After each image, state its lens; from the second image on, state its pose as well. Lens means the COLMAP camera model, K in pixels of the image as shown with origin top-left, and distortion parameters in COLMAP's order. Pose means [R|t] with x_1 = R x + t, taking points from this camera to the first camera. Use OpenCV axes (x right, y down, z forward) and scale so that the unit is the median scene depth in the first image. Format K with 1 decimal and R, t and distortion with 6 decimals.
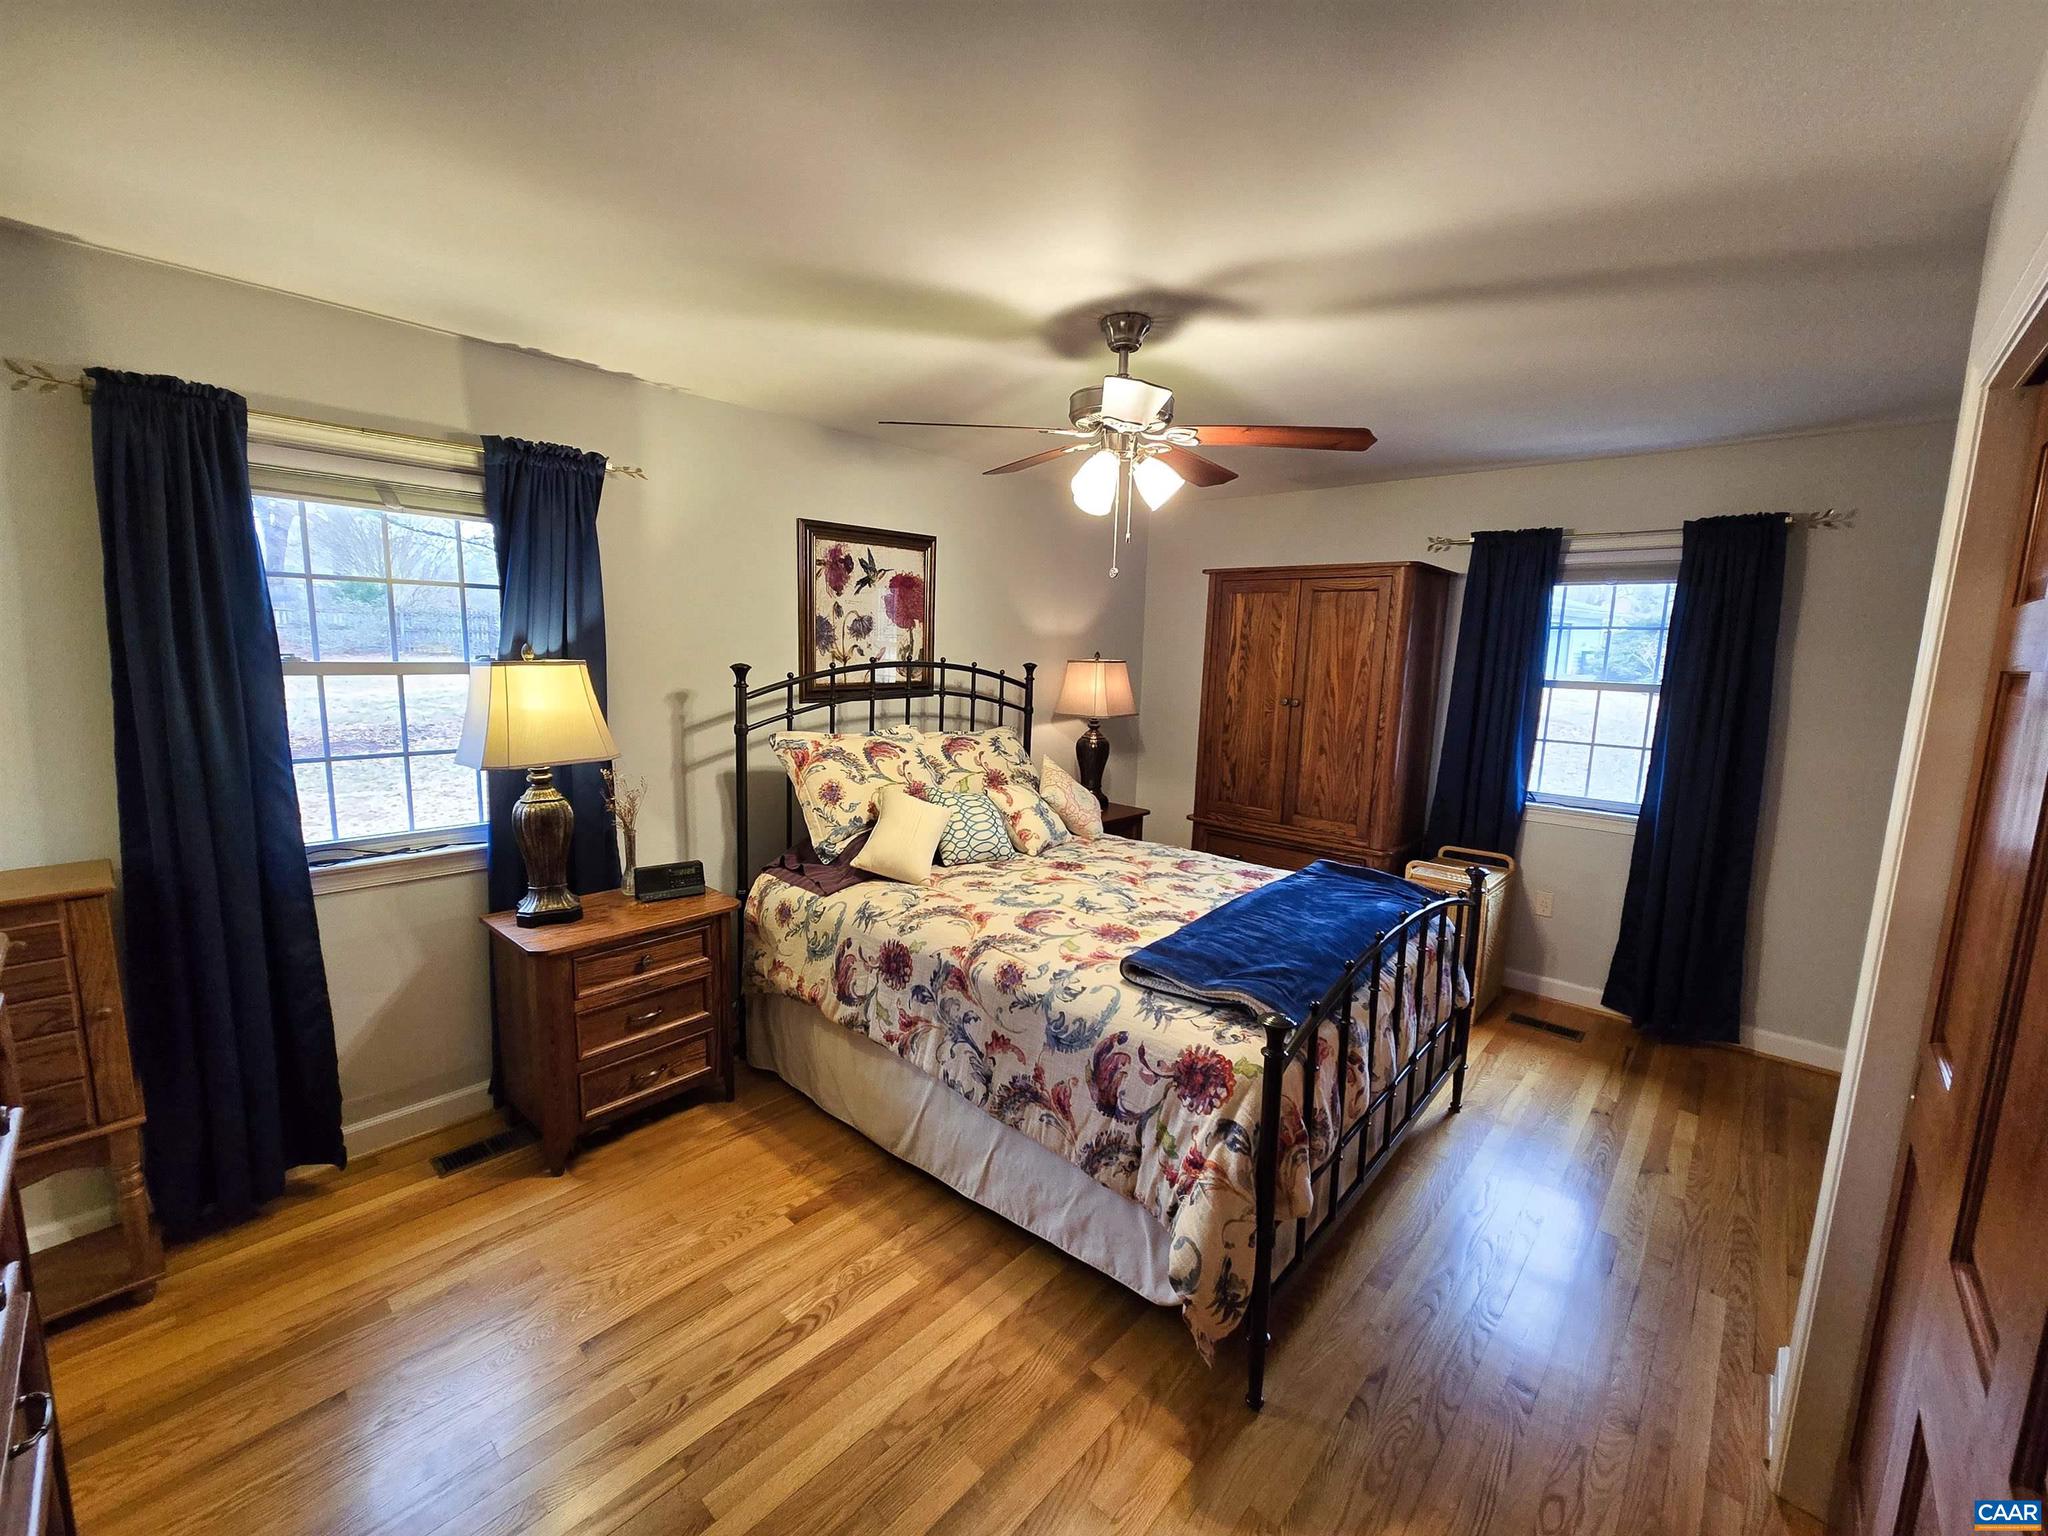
lens RADIAL K [[838.9, 0, 1013.3], [0, 838.9, 765.5], [0, 0, 1]] dist [0.000761, 0.000161]
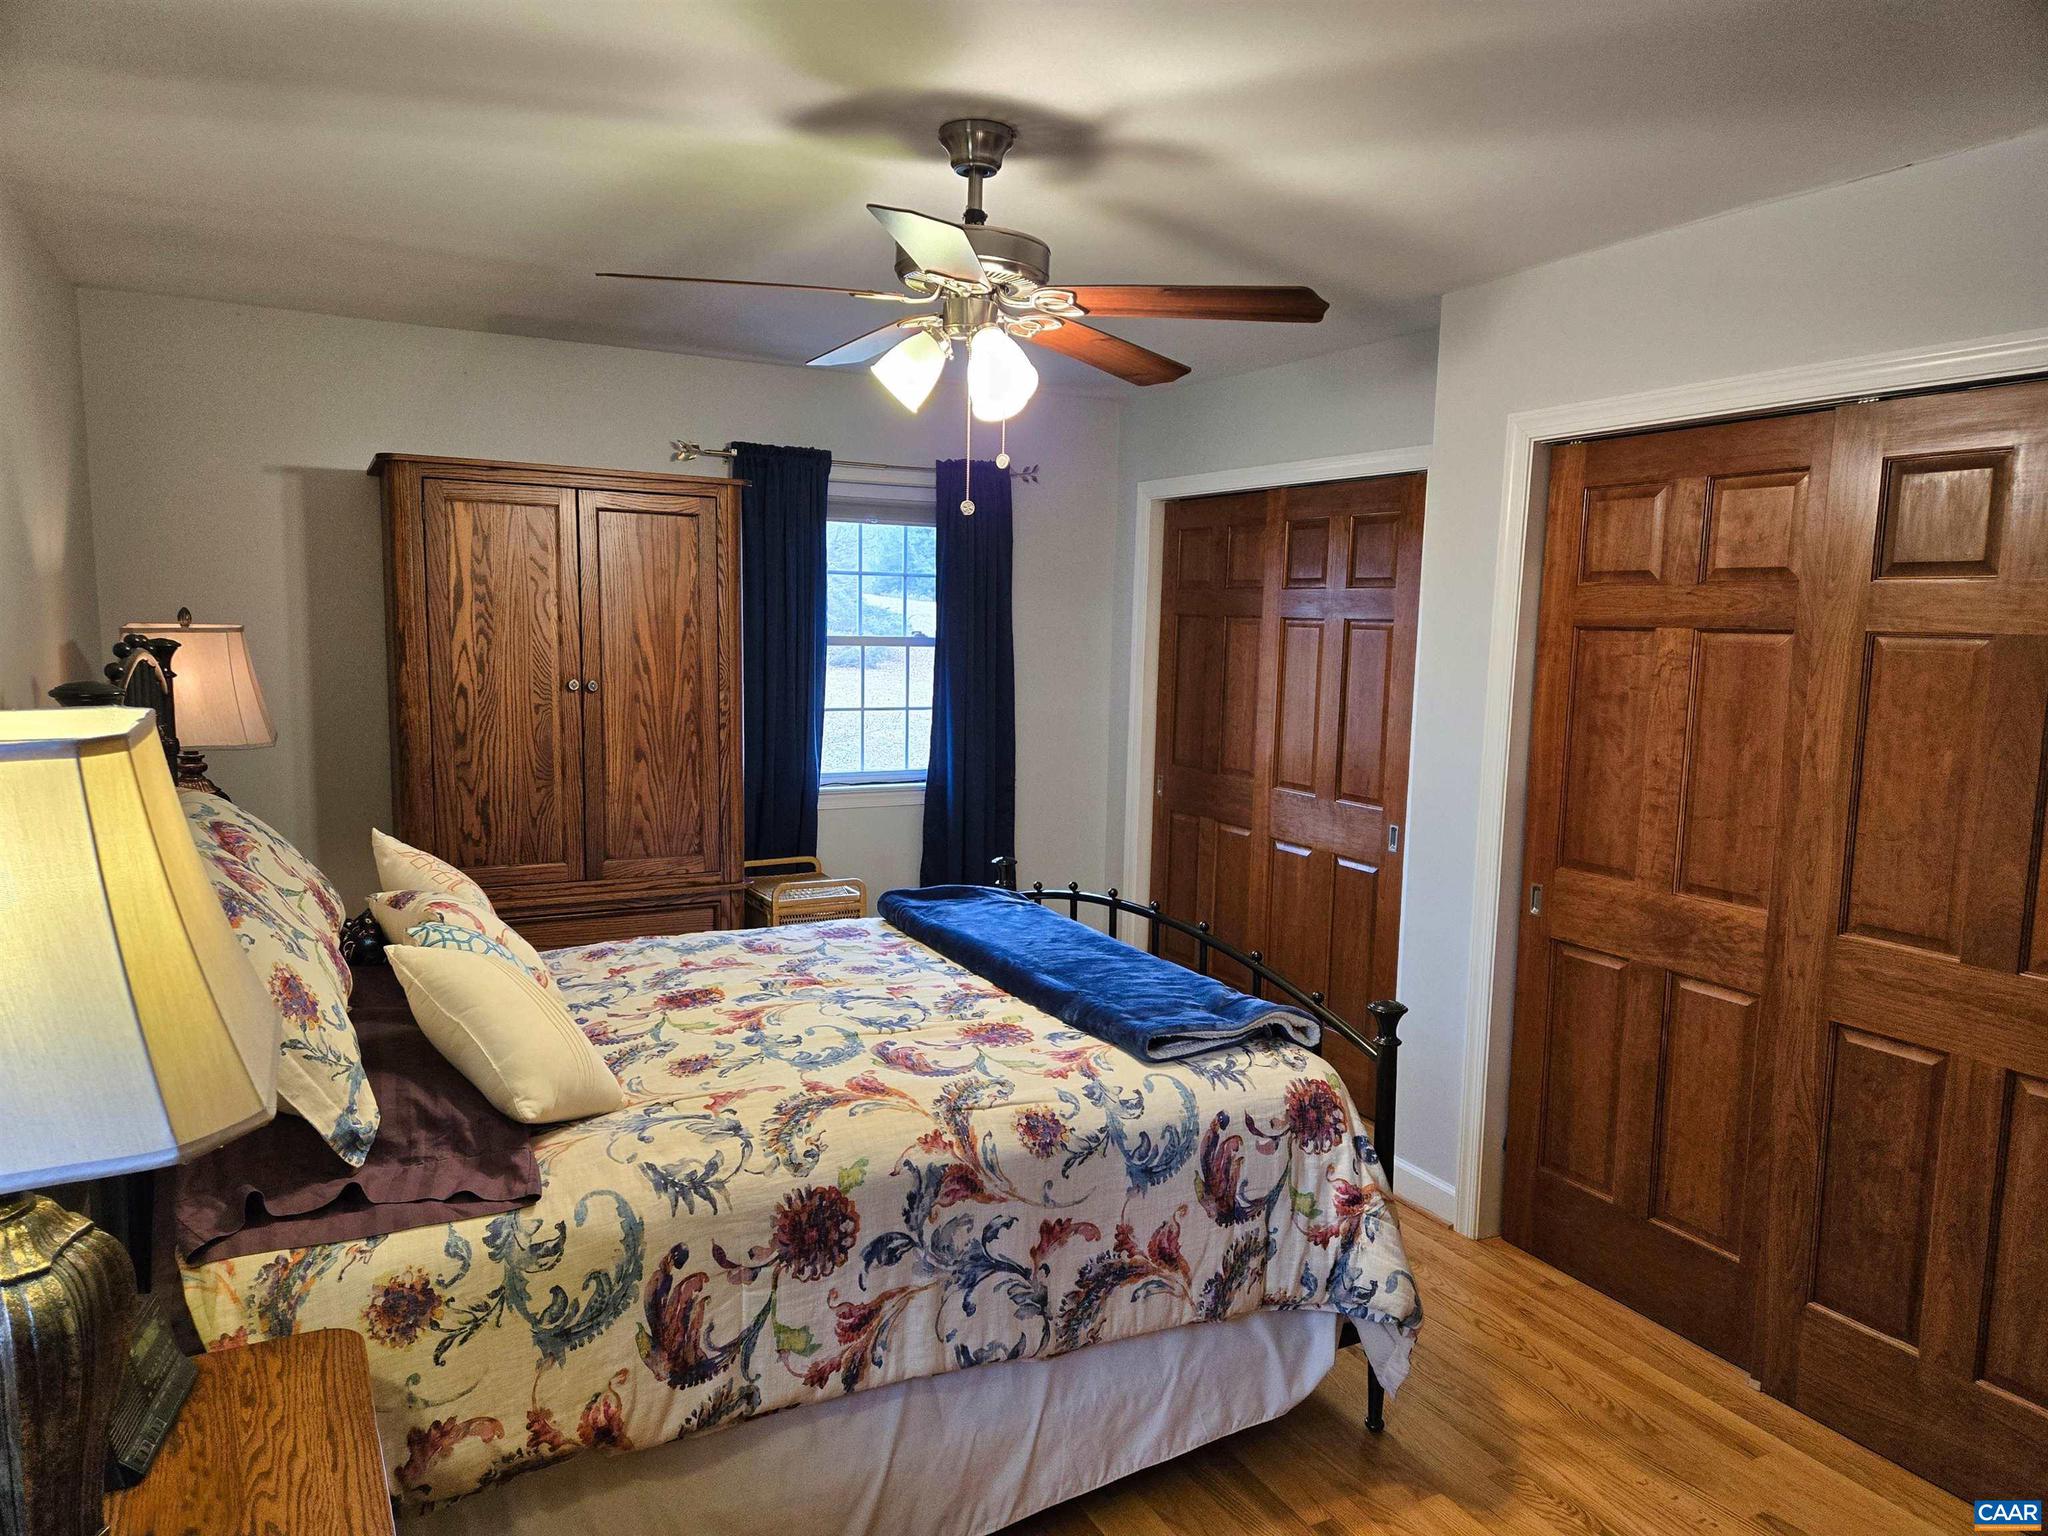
lens RADIAL K [[1356.9, 0, 1013.9], [0, 1356.9, 787.7], [0, 0, 1]] dist [0.088434, -0.084308]
pose [[0.341080, -0.141084, 0.929387, -0.781716], [0.123950, 0.986791, 0.104309, -0.100148], [-0.931827, 0.079620, 0.354062, 0.513403]]
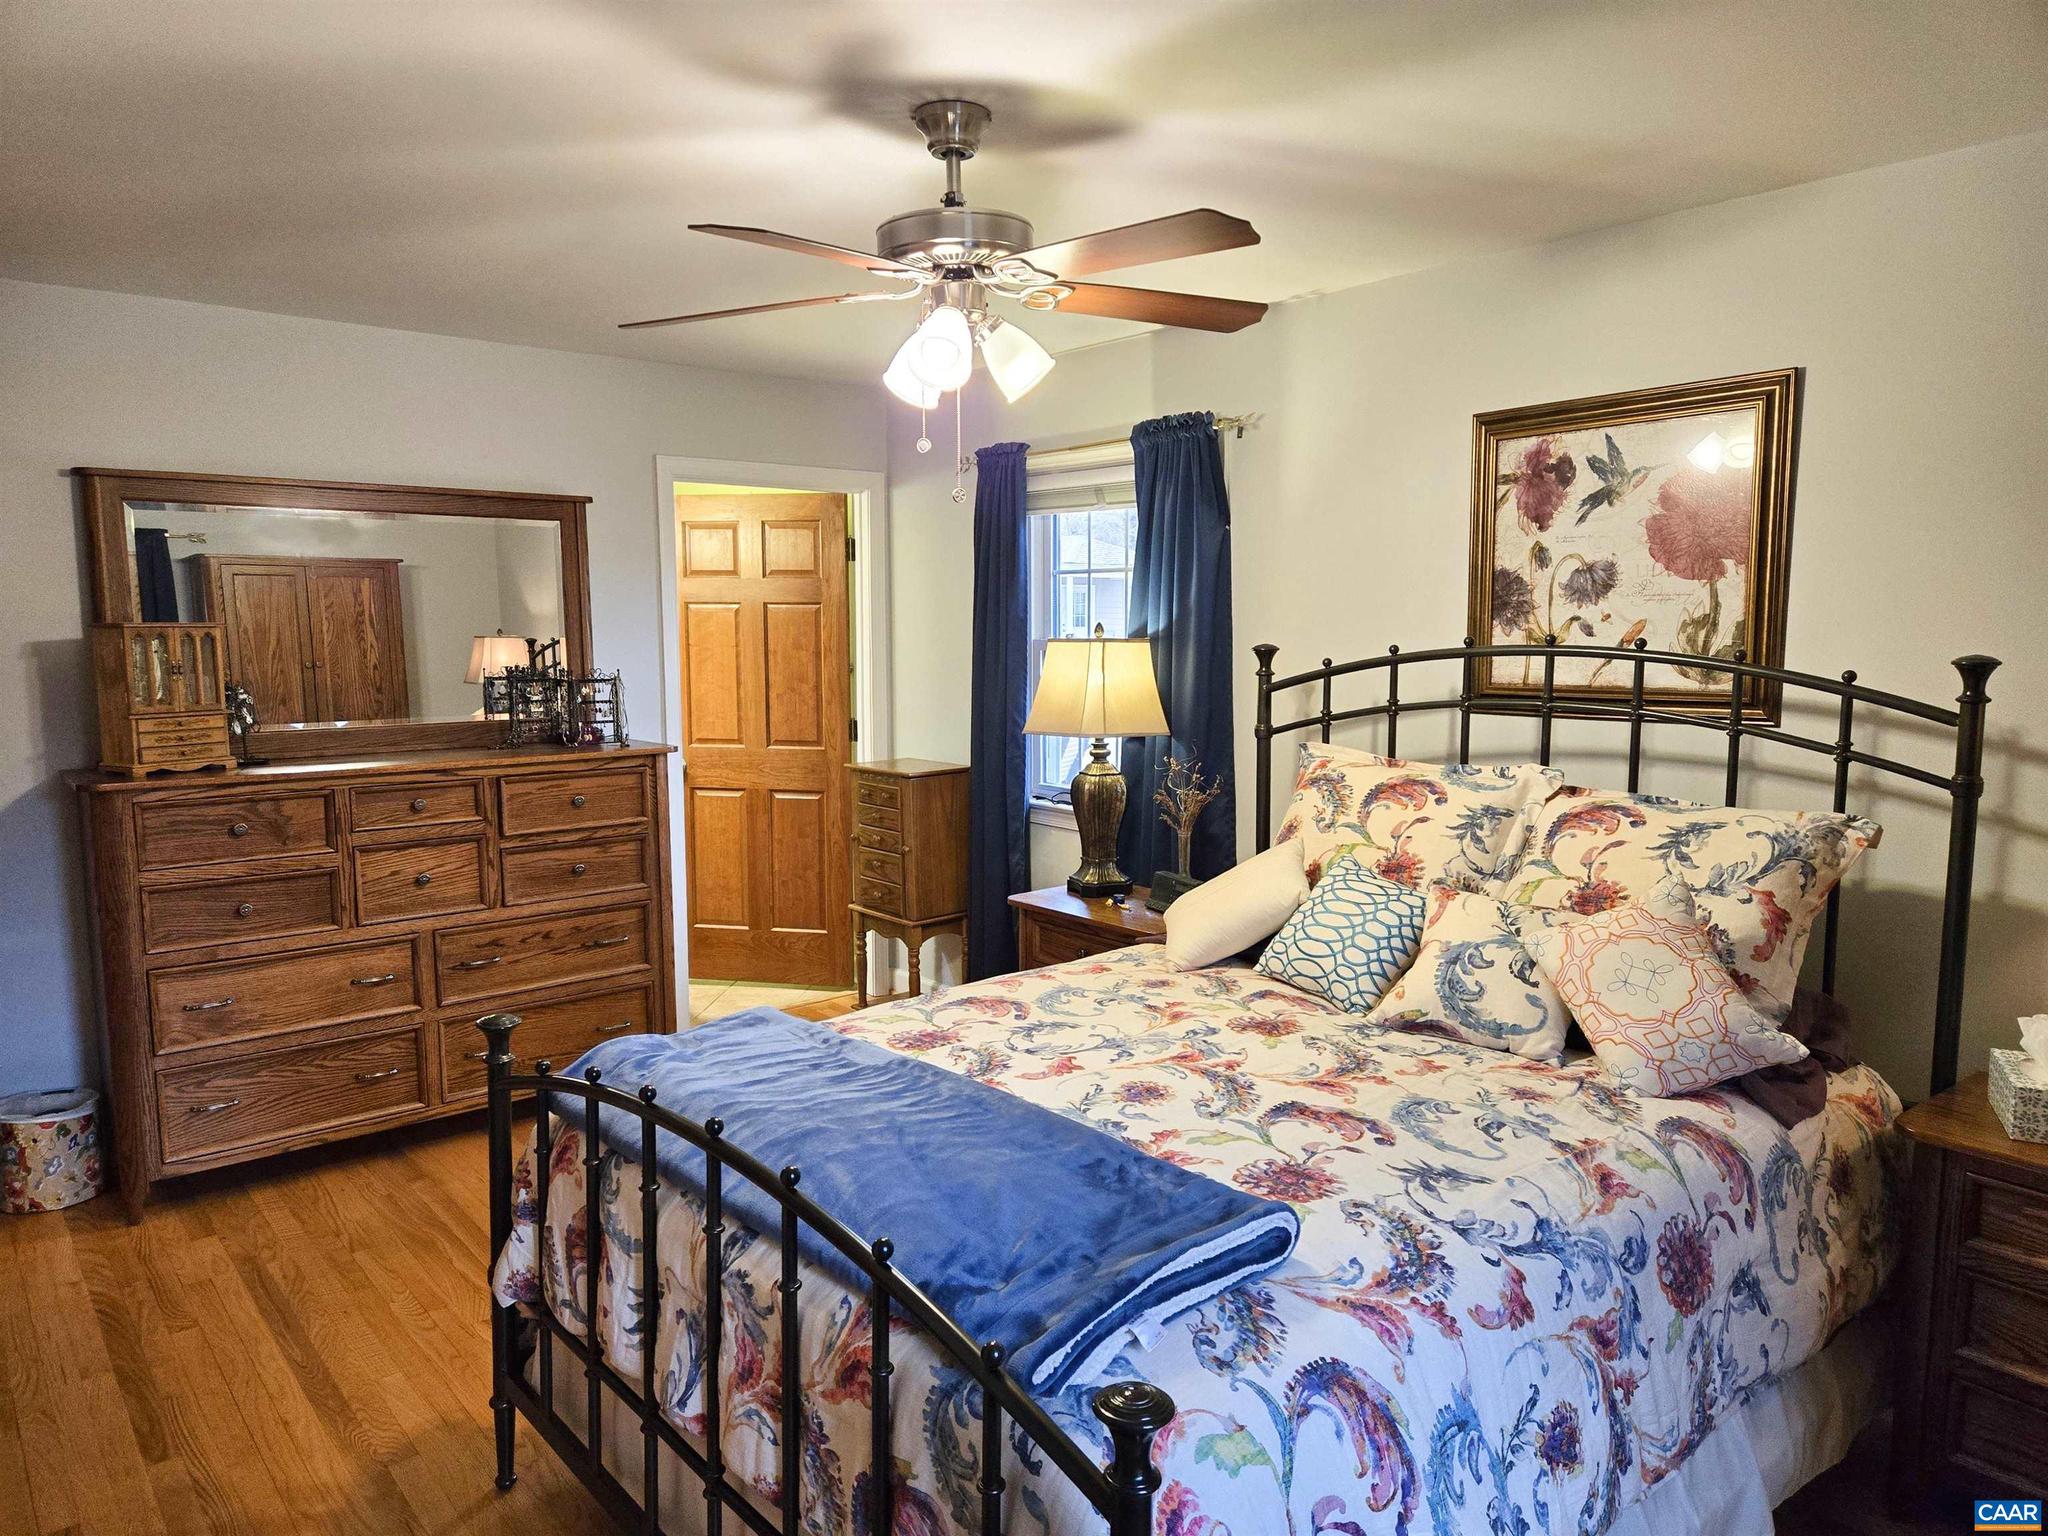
lens RADIAL K [[1356.9, 0, 1013.9], [0, 1356.9, 787.7], [0, 0, 1]] dist [0.088434, -0.084308]
pose [[-0.136773, 0.098986, -0.985644, 1.021464], [-0.147005, 0.981950, 0.119014, -0.117509], [0.979634, 0.161173, -0.119753, 1.035784]]
